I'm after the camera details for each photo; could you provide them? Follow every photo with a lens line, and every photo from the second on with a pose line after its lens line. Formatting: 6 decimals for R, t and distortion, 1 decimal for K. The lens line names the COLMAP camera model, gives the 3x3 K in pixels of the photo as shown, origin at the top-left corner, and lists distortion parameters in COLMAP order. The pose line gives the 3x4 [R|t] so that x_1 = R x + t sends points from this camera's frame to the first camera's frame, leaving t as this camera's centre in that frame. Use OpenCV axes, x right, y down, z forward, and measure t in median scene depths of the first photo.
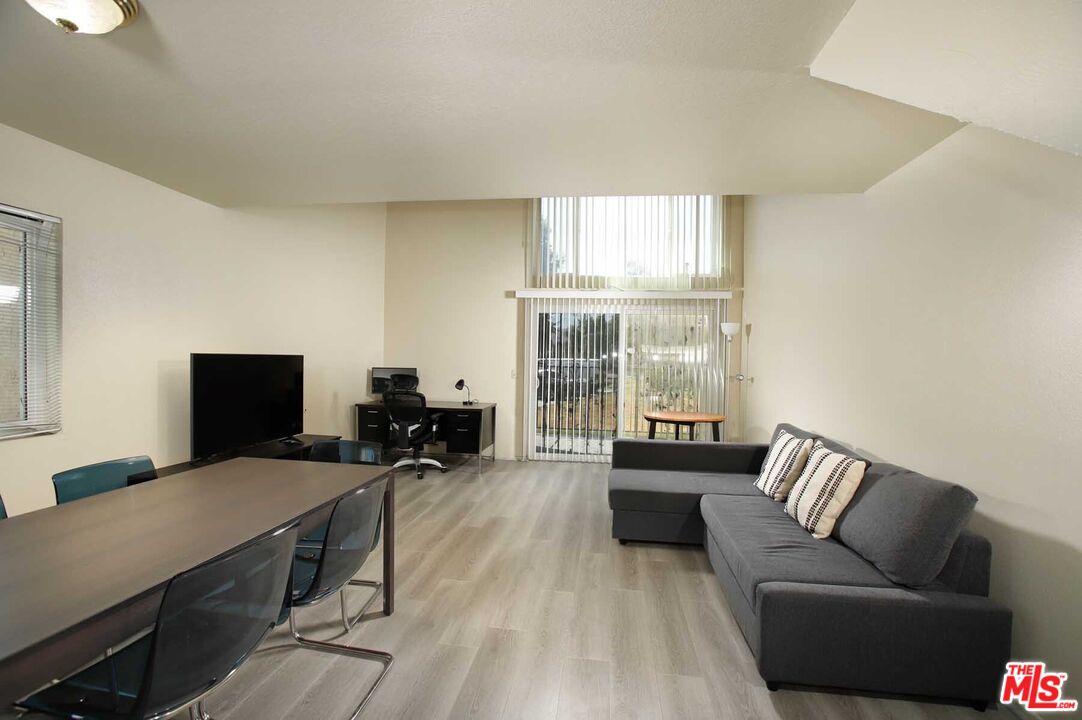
lens RADIAL K [[506.7, 0, 541.0], [0, 506.7, 360.0], [0, 0, 1]] dist [-0.000005, 0.000567]
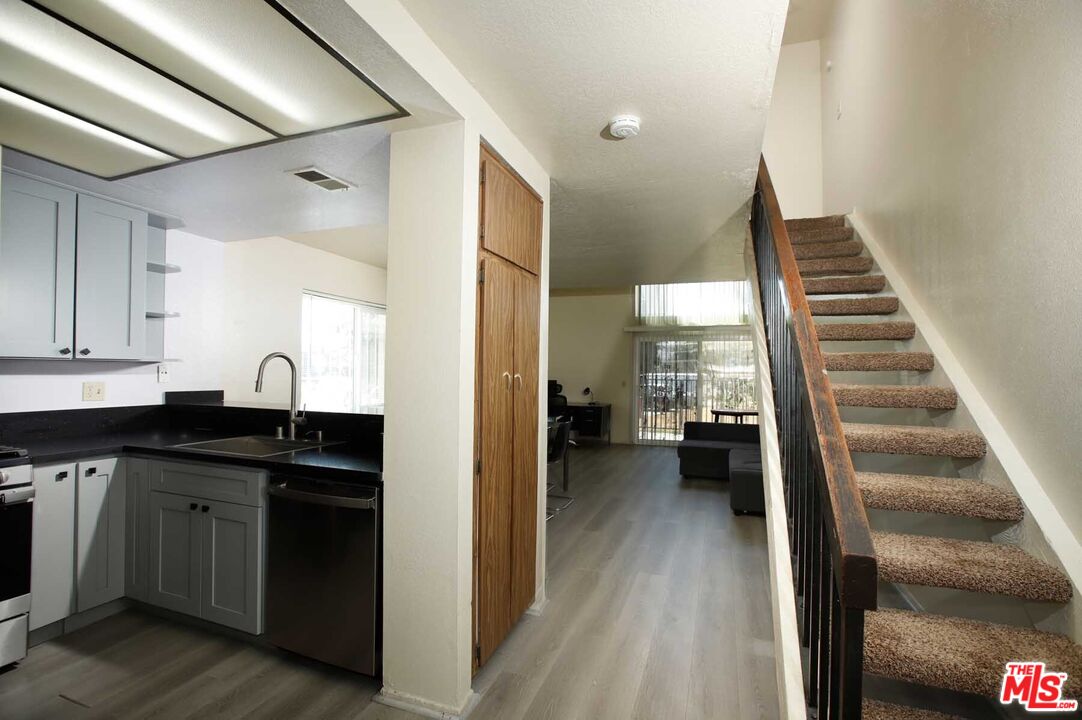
lens RADIAL K [[506.7, 0, 541.0], [0, 506.7, 360.0], [0, 0, 1]] dist [-0.000005, 0.000567]
pose [[0.976215, -0.016998, -0.216136, 0.036854], [0.009914, 0.999379, -0.033819, 0.006438], [0.216576, 0.030872, 0.975777, -0.526801]]
